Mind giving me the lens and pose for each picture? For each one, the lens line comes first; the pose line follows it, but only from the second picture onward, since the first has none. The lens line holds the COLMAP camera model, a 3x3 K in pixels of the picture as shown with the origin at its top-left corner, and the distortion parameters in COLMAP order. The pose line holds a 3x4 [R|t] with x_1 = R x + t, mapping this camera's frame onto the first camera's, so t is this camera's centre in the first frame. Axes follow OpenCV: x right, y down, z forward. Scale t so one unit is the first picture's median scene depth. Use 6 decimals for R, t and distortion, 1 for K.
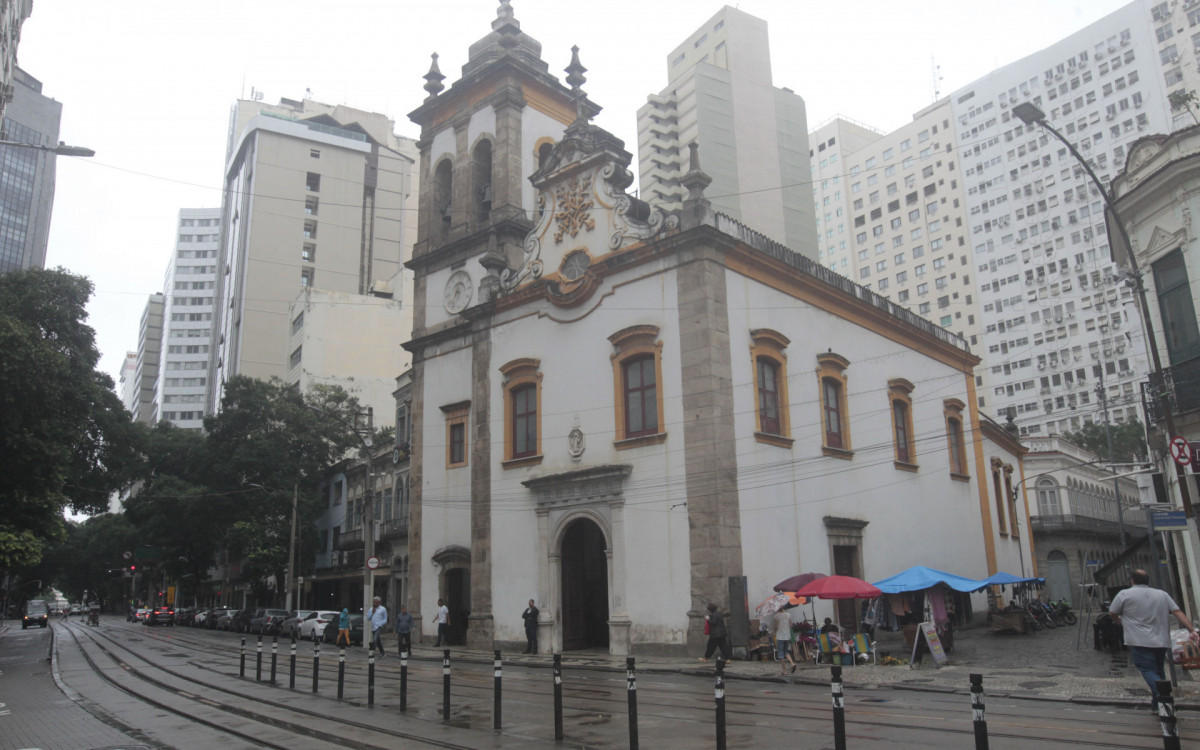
lens RADIAL K [[837.9, 0, 596.7], [0, 837.9, 372.9], [0, 0, 1]] dist [-0.044429, 0.002369]
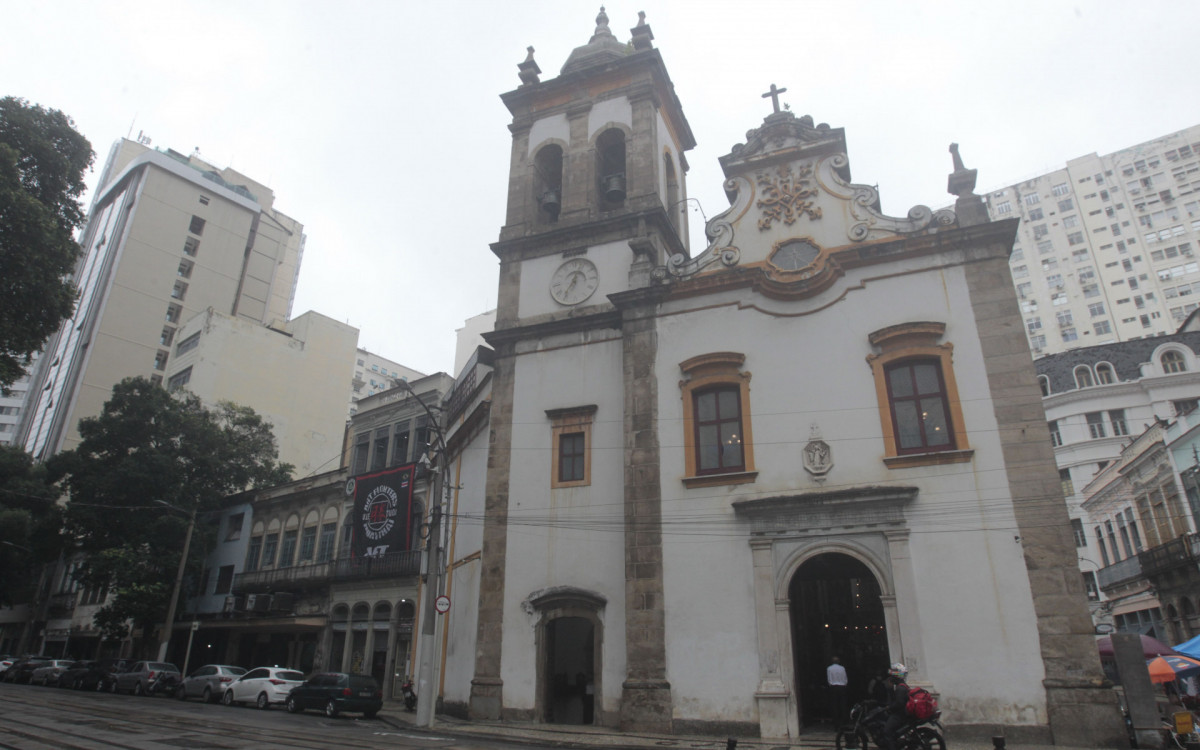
lens RADIAL K [[683.7, 0, 620.4], [0, 683.7, 375.4], [0, 0, 1]] dist [-0.050196, 0.013923]
pose [[0.939941, 0.157138, 0.303016, -0.331267], [-0.112777, 0.980845, -0.158820, 0.106099], [-0.322168, 0.115108, 0.939658, 0.360496]]
